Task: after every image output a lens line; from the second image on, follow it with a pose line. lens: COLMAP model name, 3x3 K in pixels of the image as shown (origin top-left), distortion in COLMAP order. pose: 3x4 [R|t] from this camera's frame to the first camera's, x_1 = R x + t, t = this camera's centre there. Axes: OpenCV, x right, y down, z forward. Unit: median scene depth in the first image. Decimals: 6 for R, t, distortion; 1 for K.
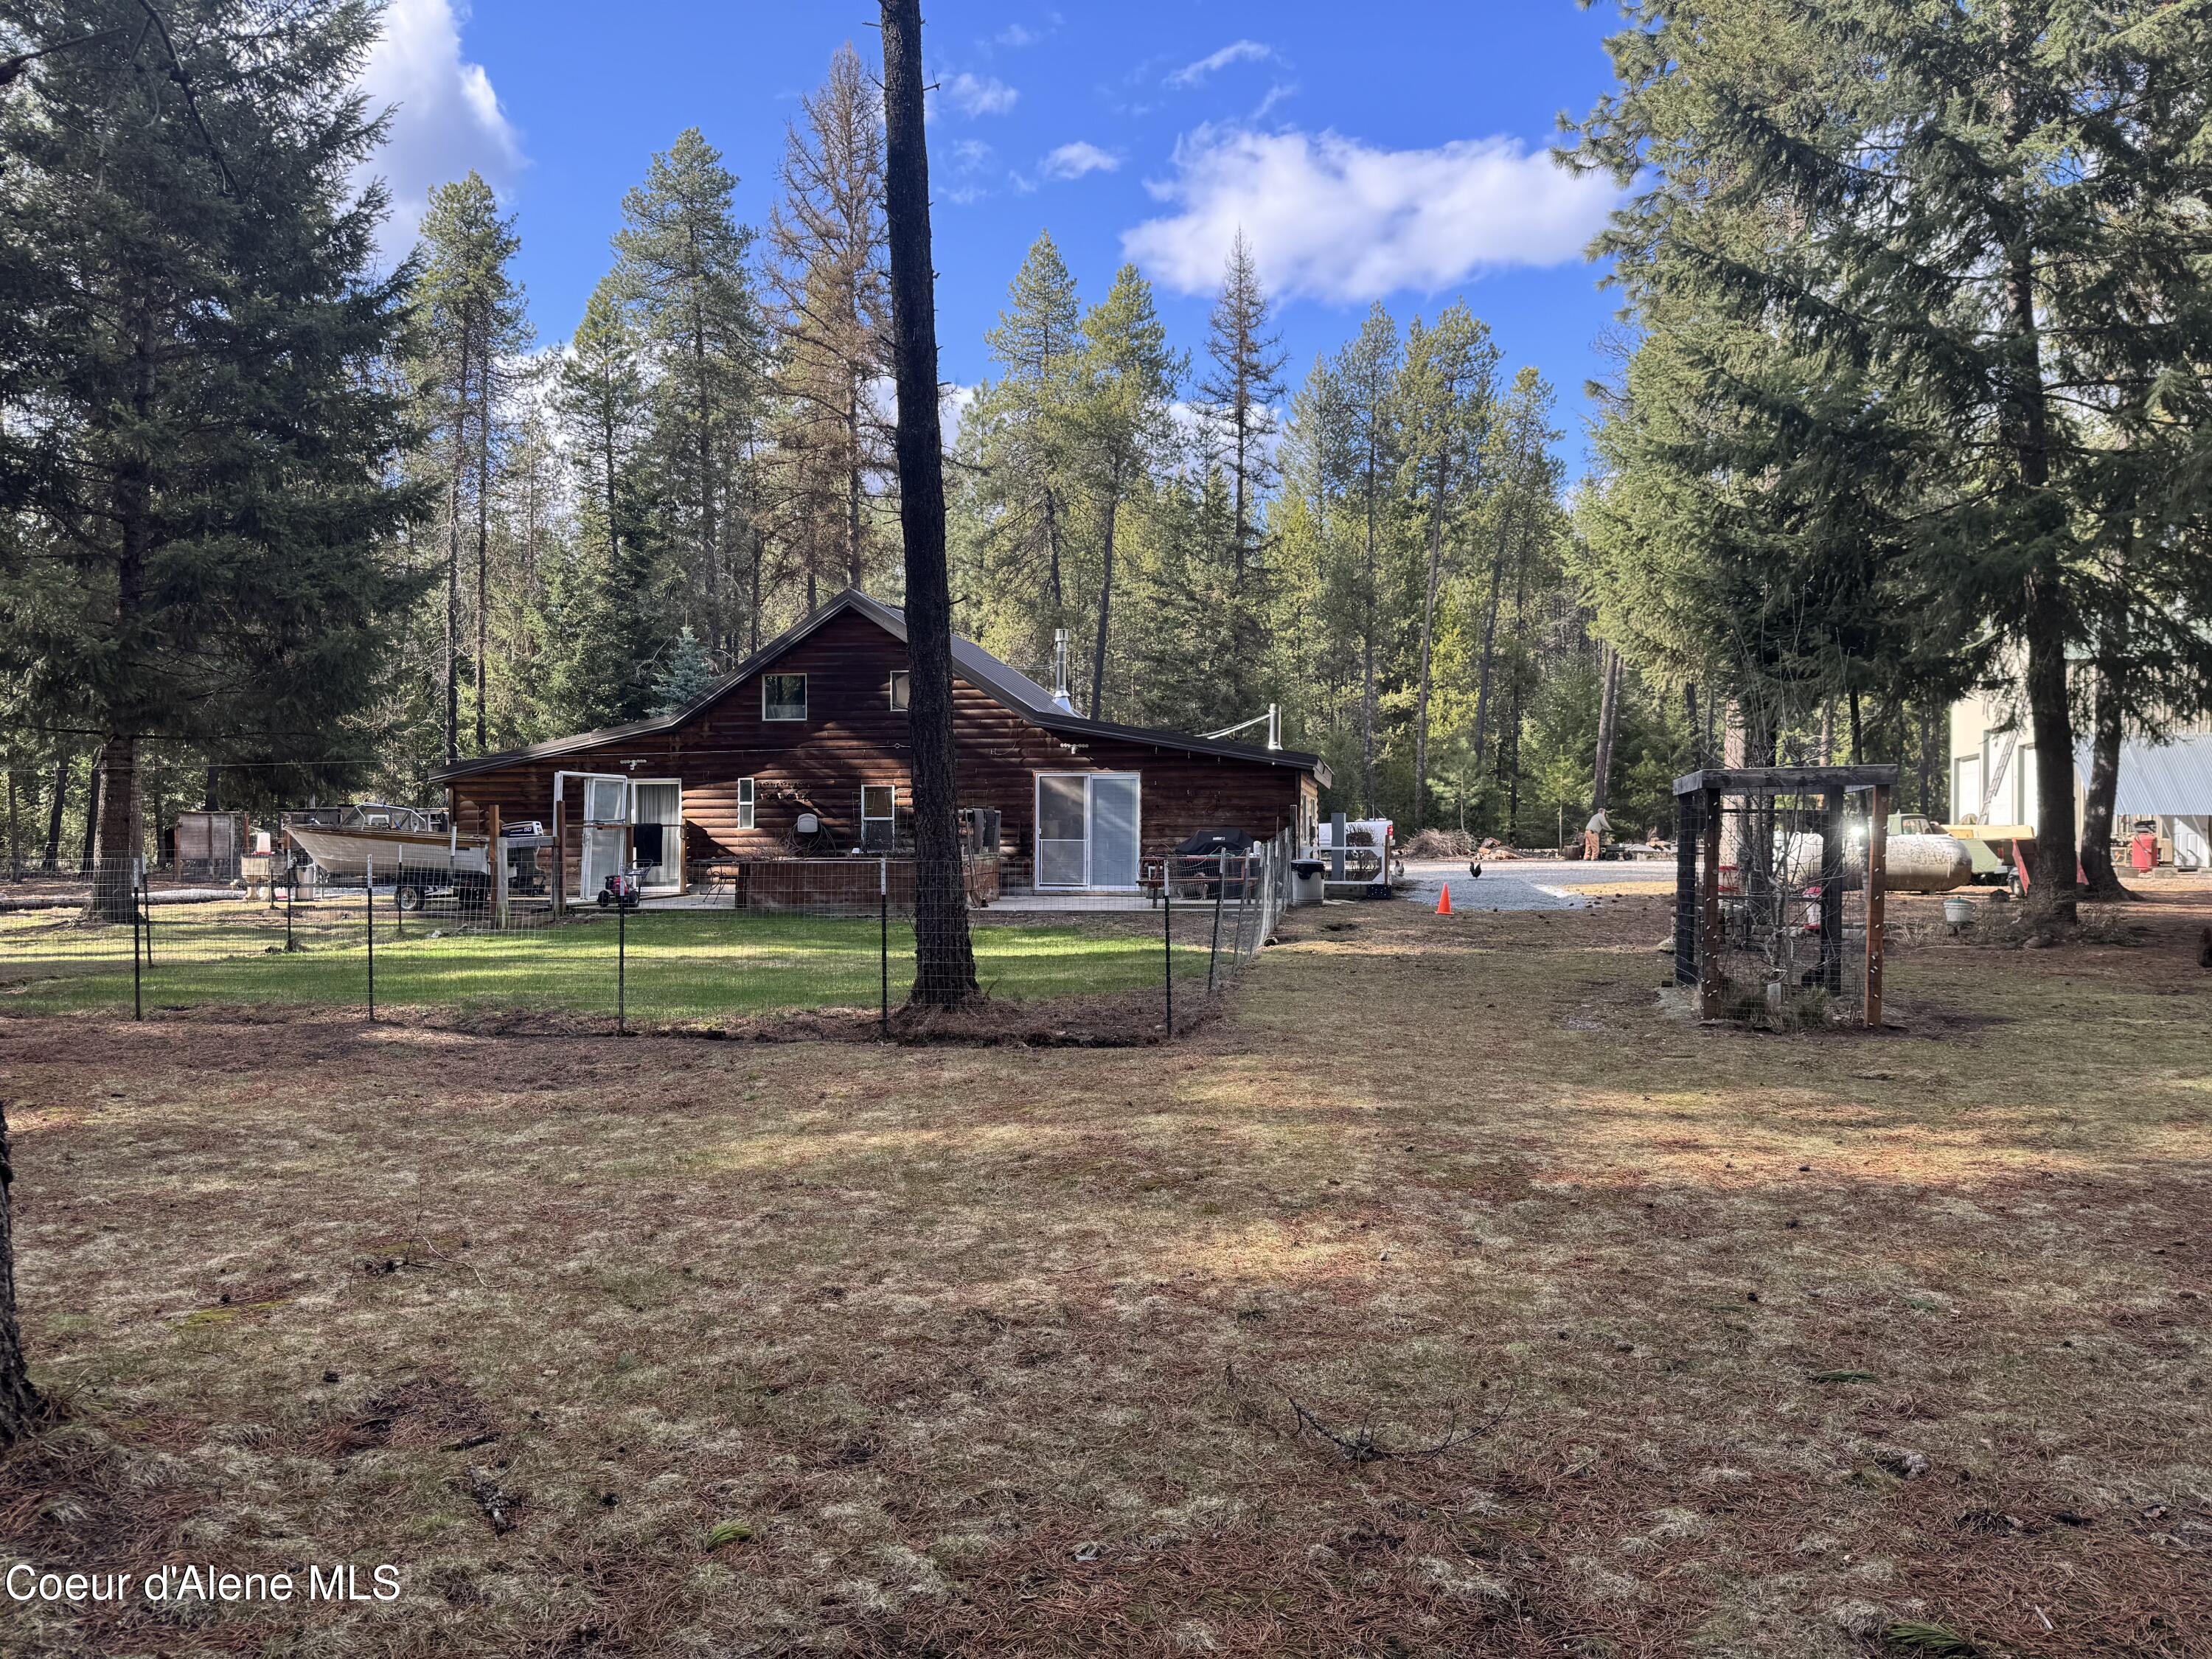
lens RADIAL K [[1537.5, 0, 1127.4], [0, 1537.5, 830.5], [0, 0, 1]] dist [0.103860, -0.128192]
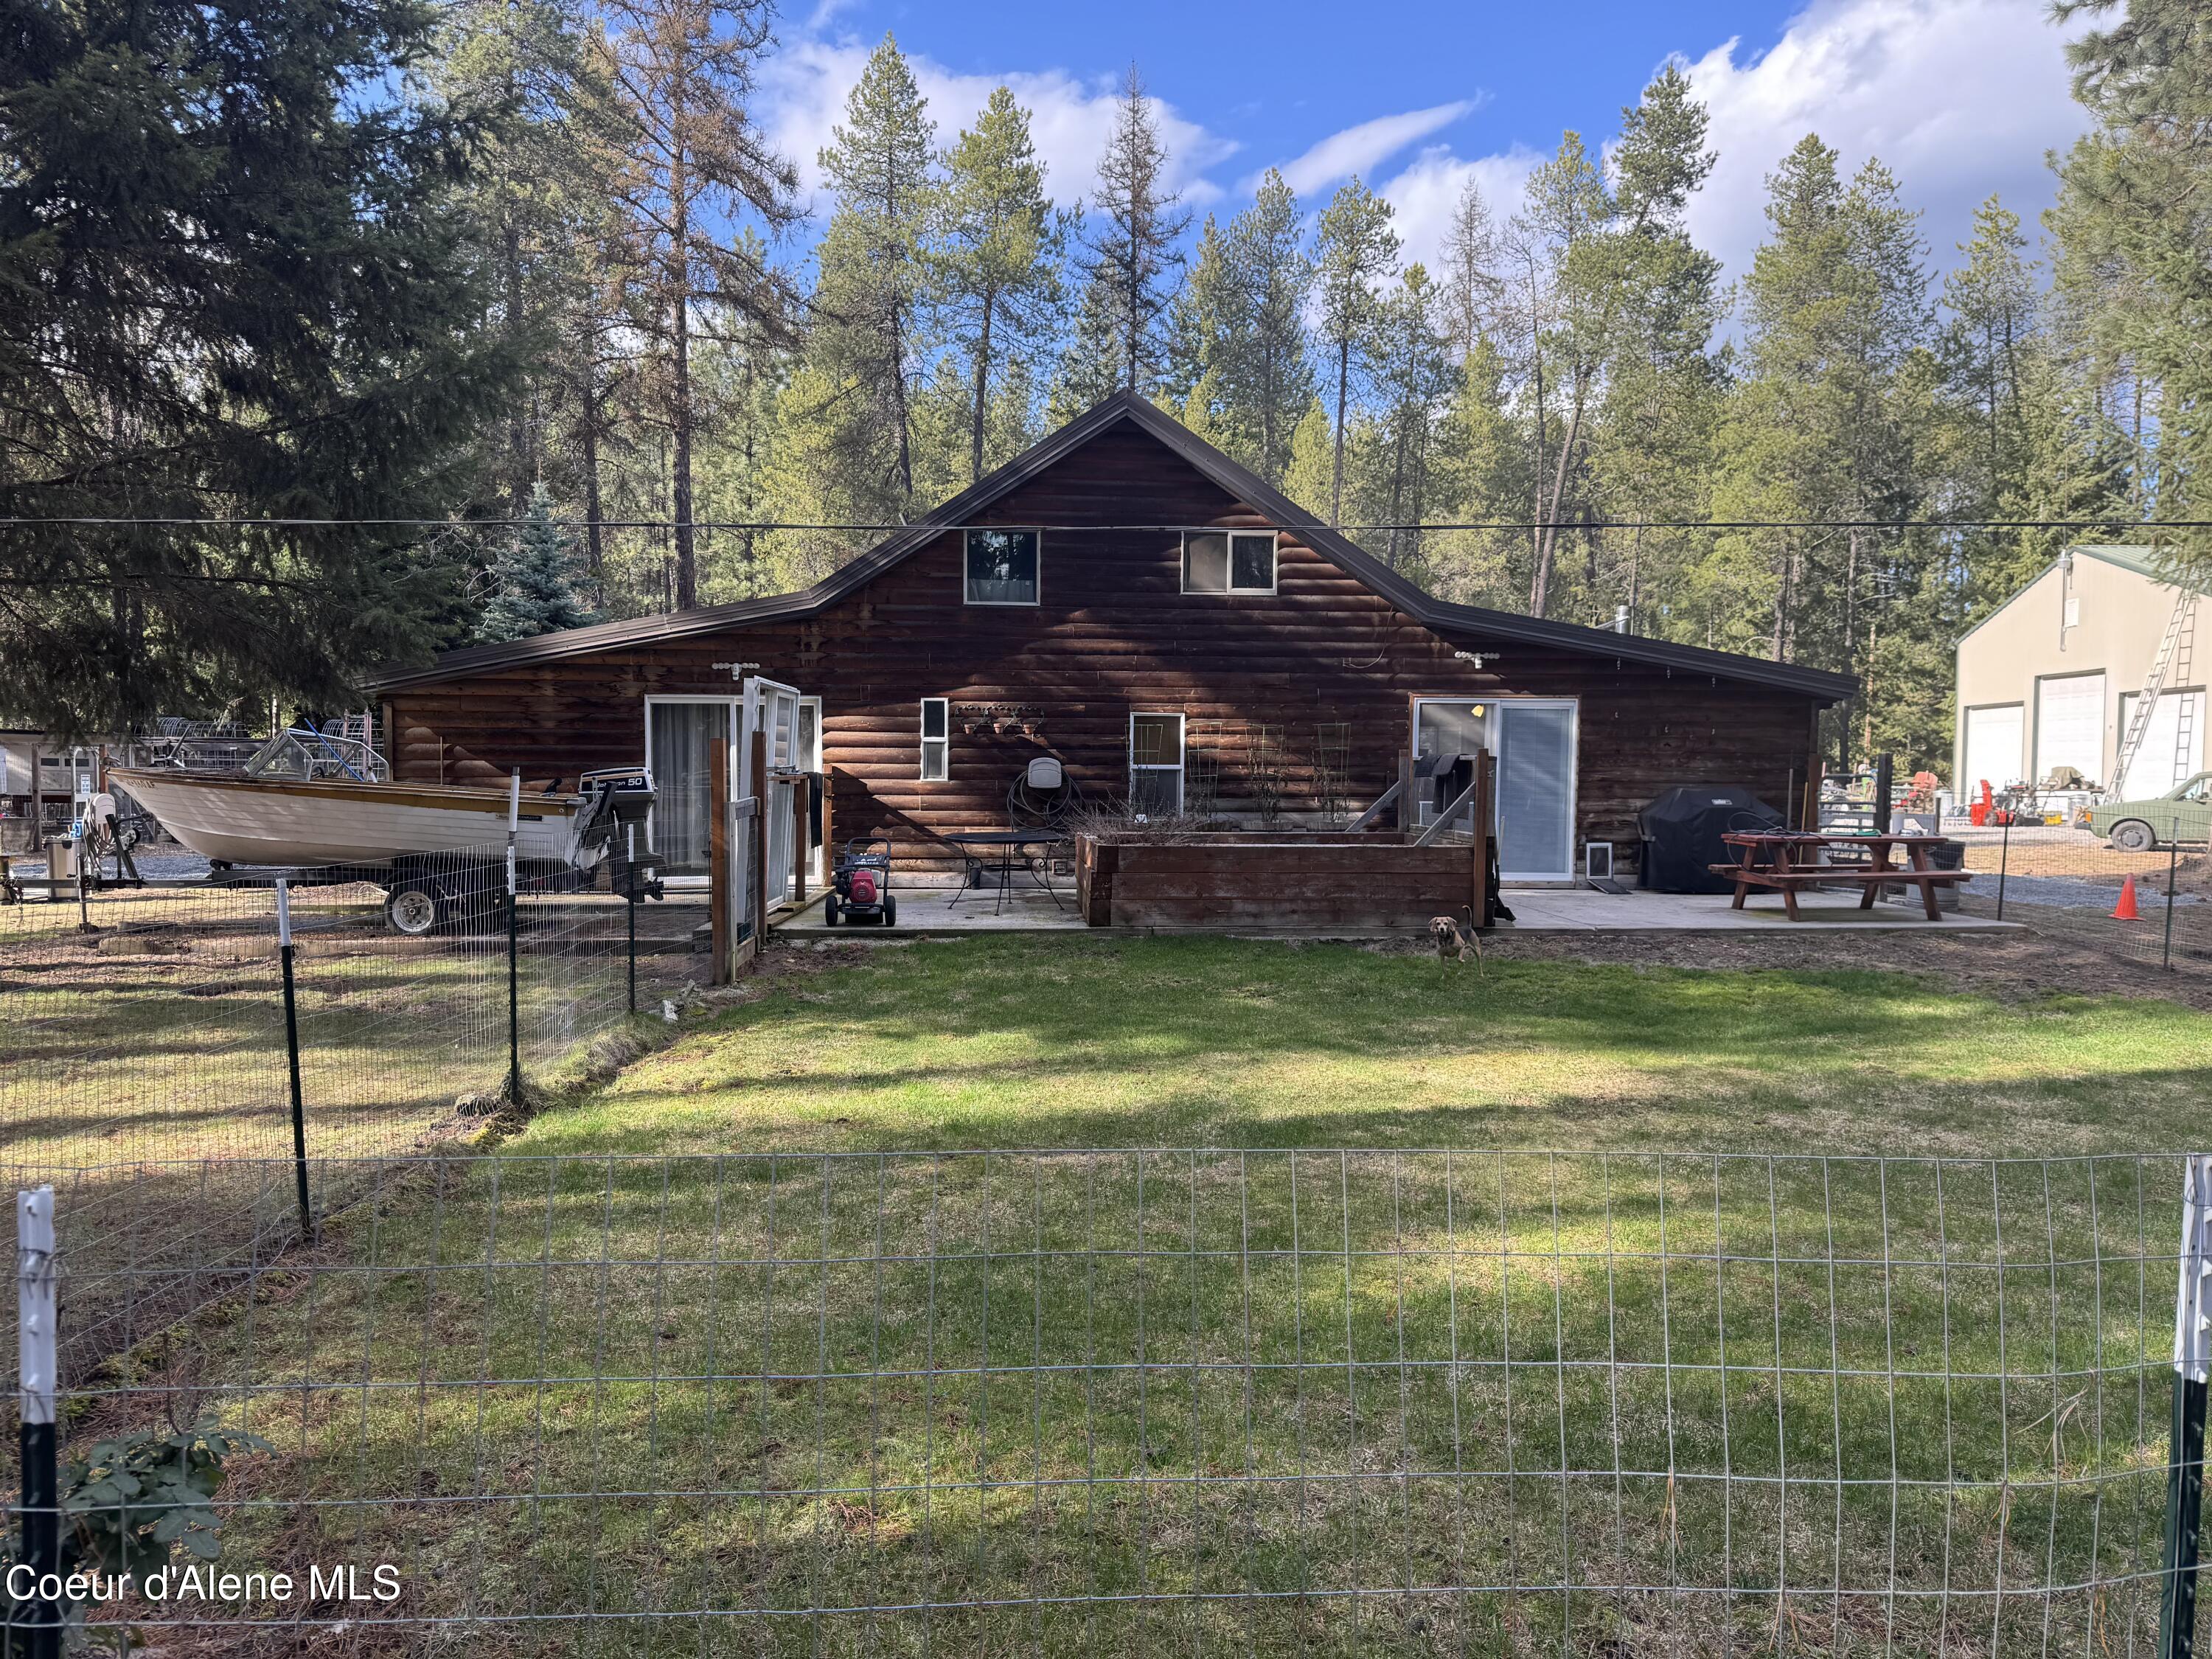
lens RADIAL K [[1537.5, 0, 1127.4], [0, 1537.5, 830.5], [0, 0, 1]] dist [0.103860, -0.128192]
pose [[0.972089, -0.000651, 0.234613, -0.319046], [-0.009015, 0.999154, 0.040123, -0.006634], [-0.234440, -0.041119, 0.971261, 0.391260]]
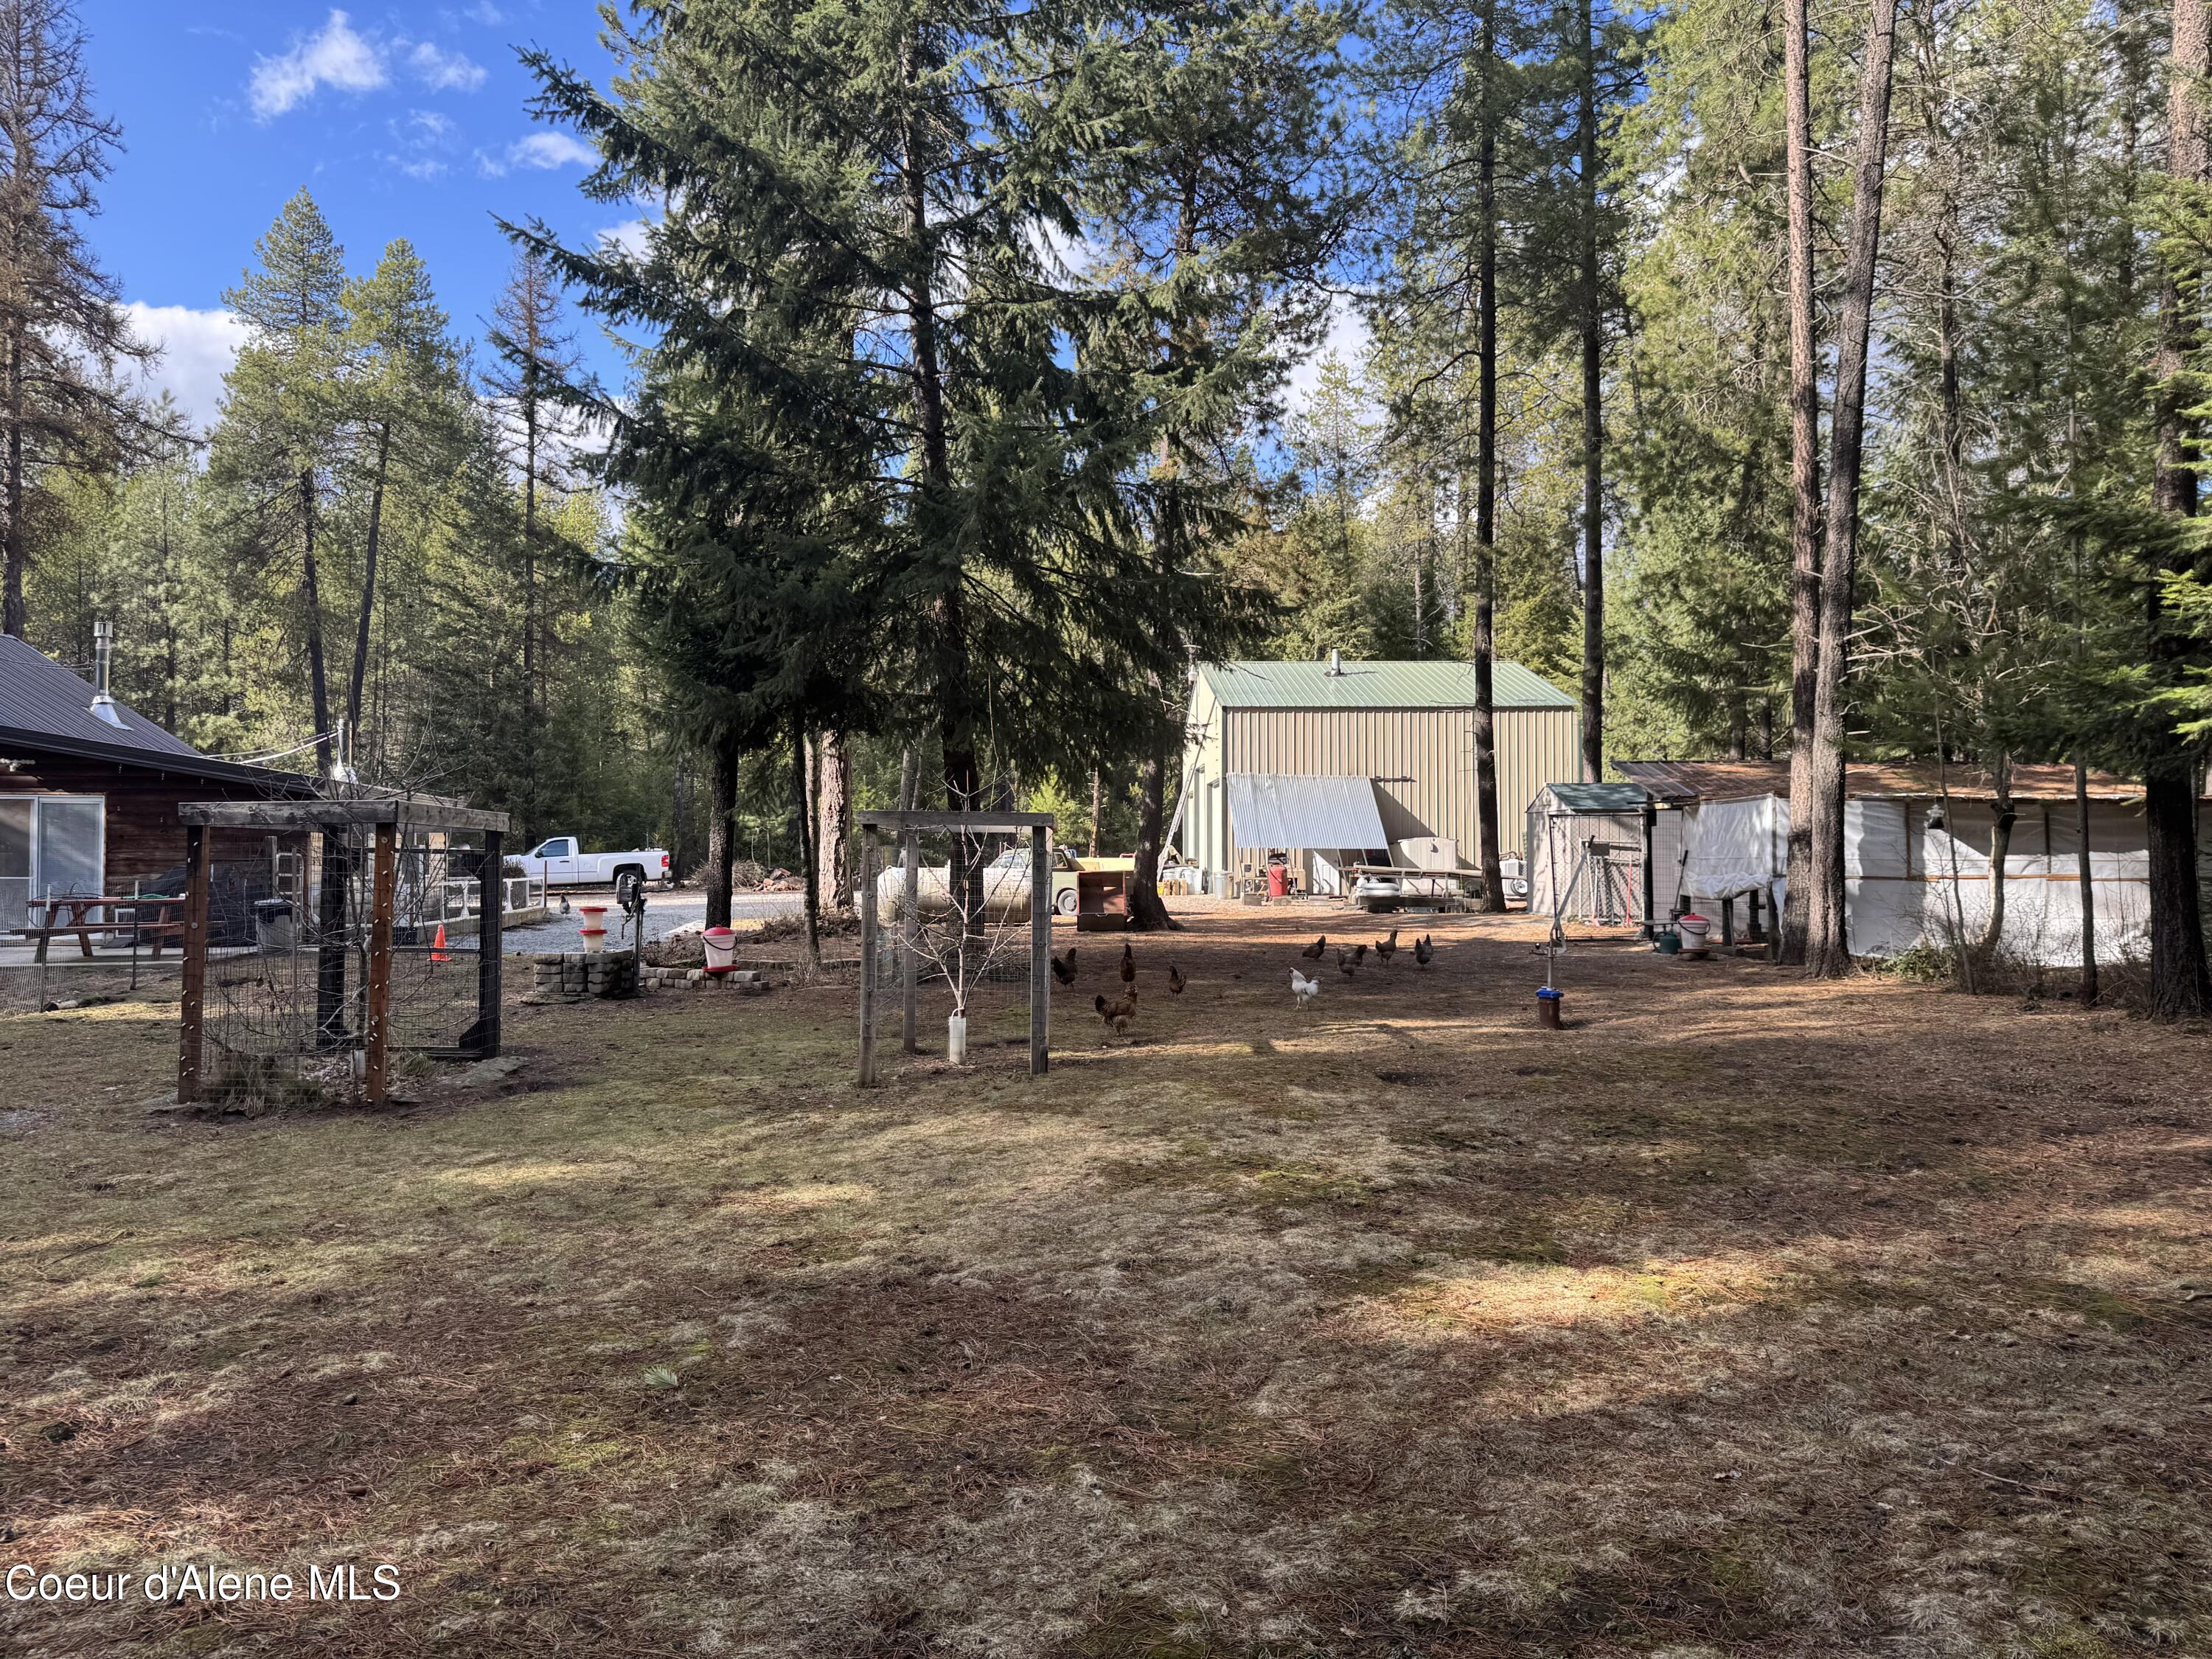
lens RADIAL K [[1542.9, 0, 1126.7], [0, 1542.9, 829.1], [0, 0, 1]] dist [0.033742, -0.041950]
pose [[0.940885, 0.006261, 0.338669, 0.234579], [-0.000183, 0.999838, -0.017975, -0.004555], [-0.338727, 0.016850, 0.940734, 0.023728]]
